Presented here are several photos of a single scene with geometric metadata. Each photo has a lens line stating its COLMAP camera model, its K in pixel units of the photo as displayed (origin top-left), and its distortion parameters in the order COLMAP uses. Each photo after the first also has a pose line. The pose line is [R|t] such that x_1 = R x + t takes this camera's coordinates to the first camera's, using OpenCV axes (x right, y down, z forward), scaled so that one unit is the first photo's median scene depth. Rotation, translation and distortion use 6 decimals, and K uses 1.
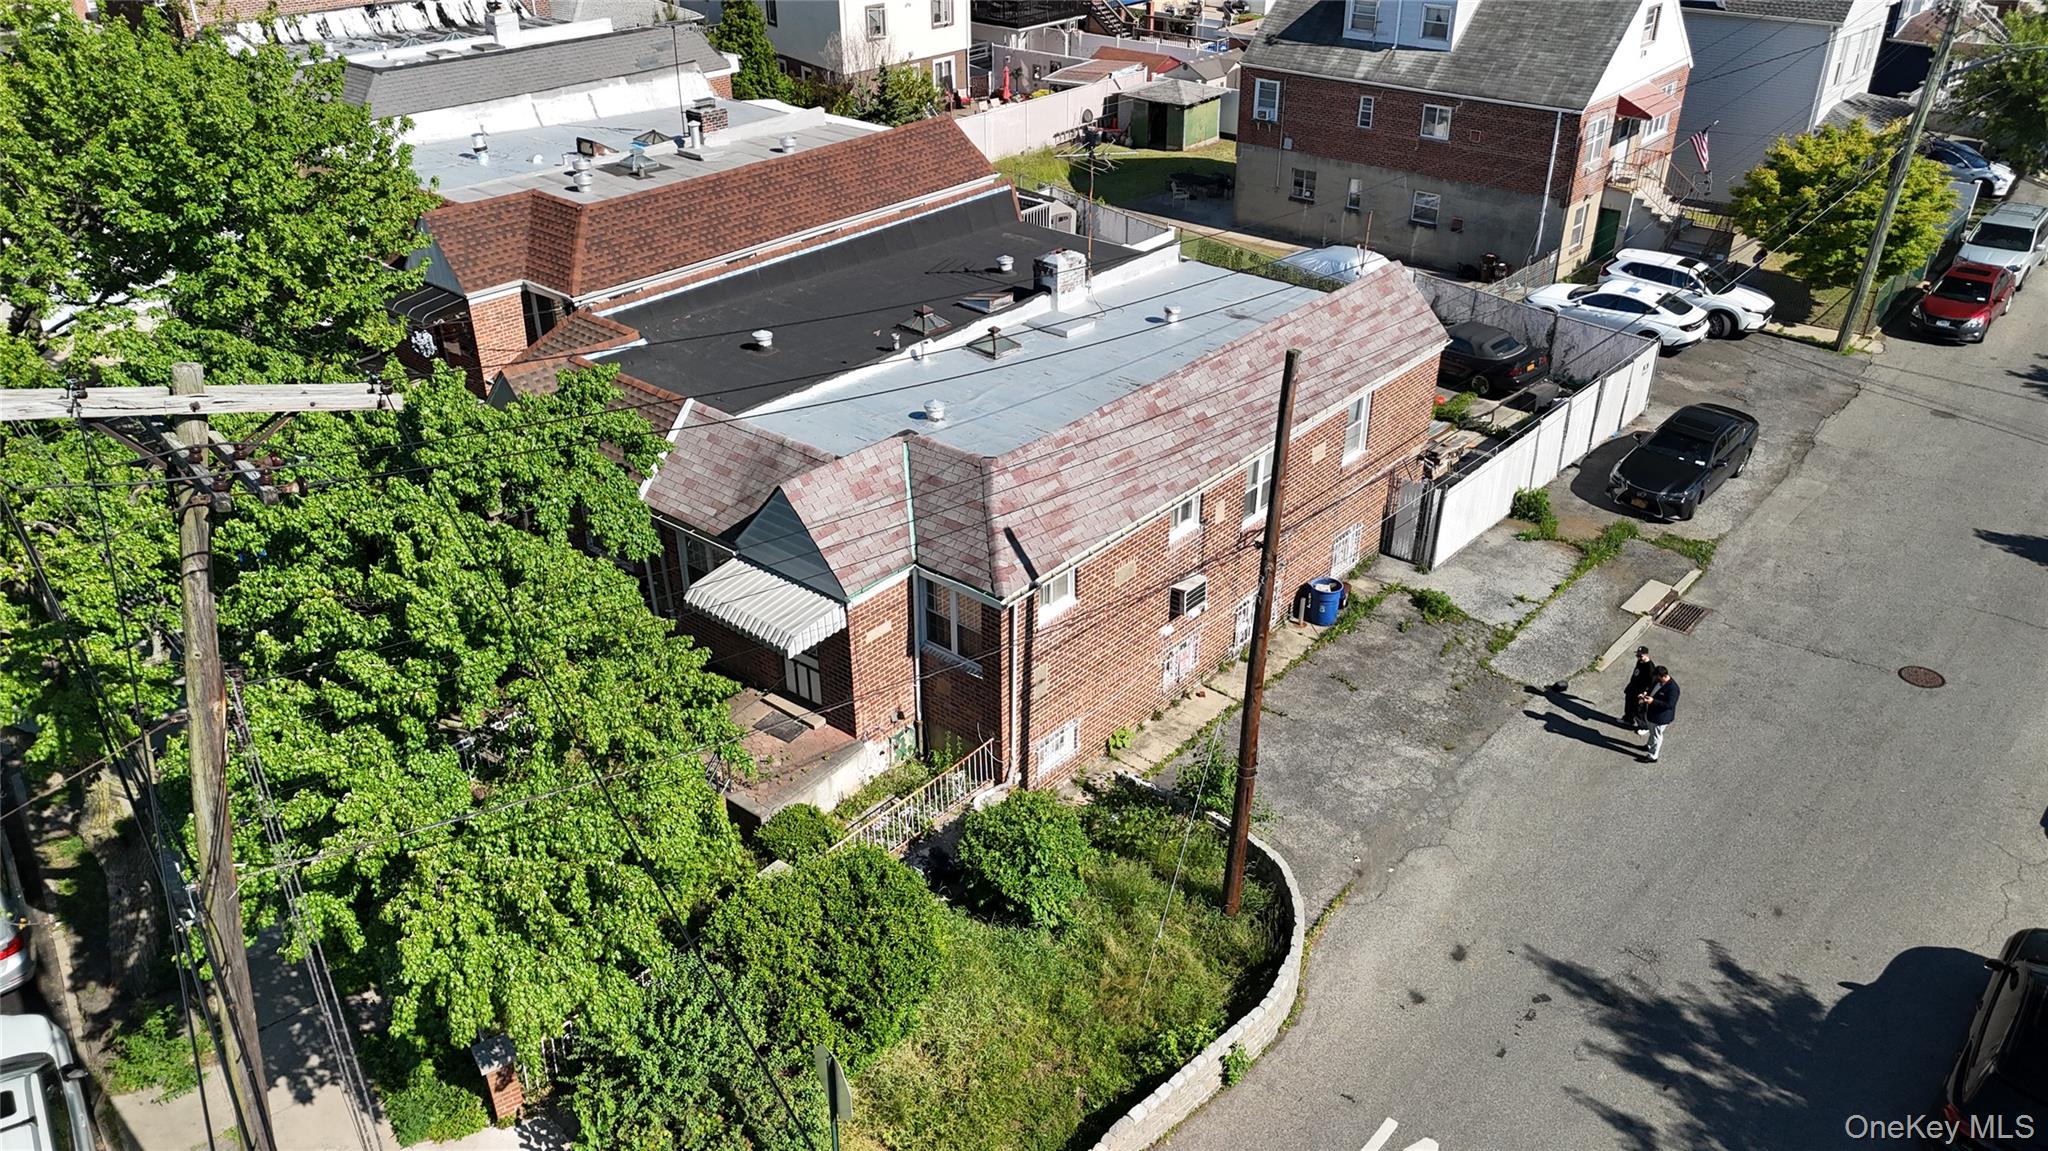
lens RADIAL K [[1479.0, 0, 1024.0], [0, 1479.0, 575.5], [0, 0, 1]] dist [0.090206, -0.105973]
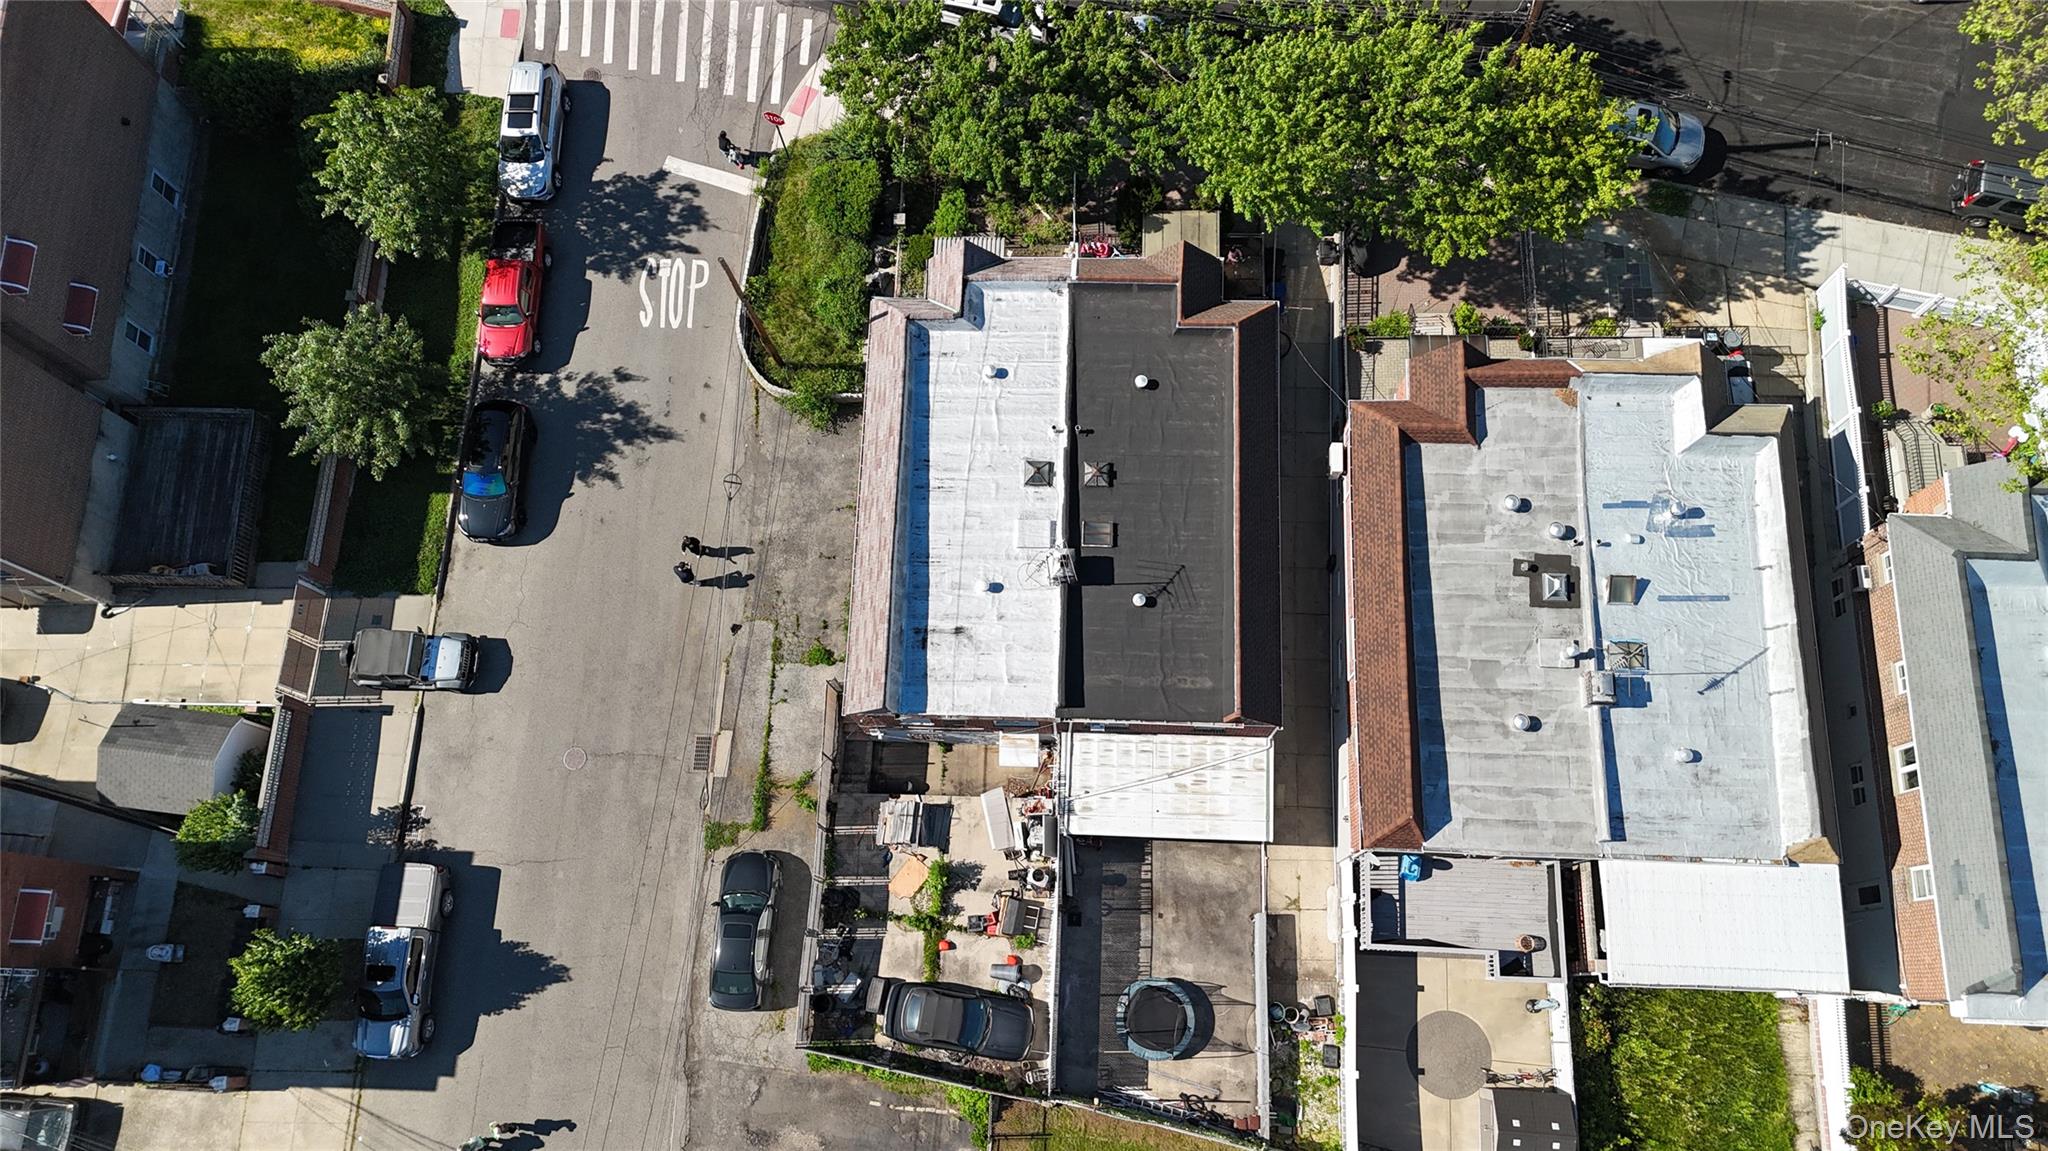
lens RADIAL K [[1479.0, 0, 1024.0], [0, 1479.0, 575.5], [0, 0, 1]] dist [0.090206, -0.105973]
pose [[-0.776504, 0.612432, -0.148217, 0.282342], [-0.270031, -0.110899, 0.956444, -1.597205], [0.569320, 0.782706, 0.251489, 0.625213]]
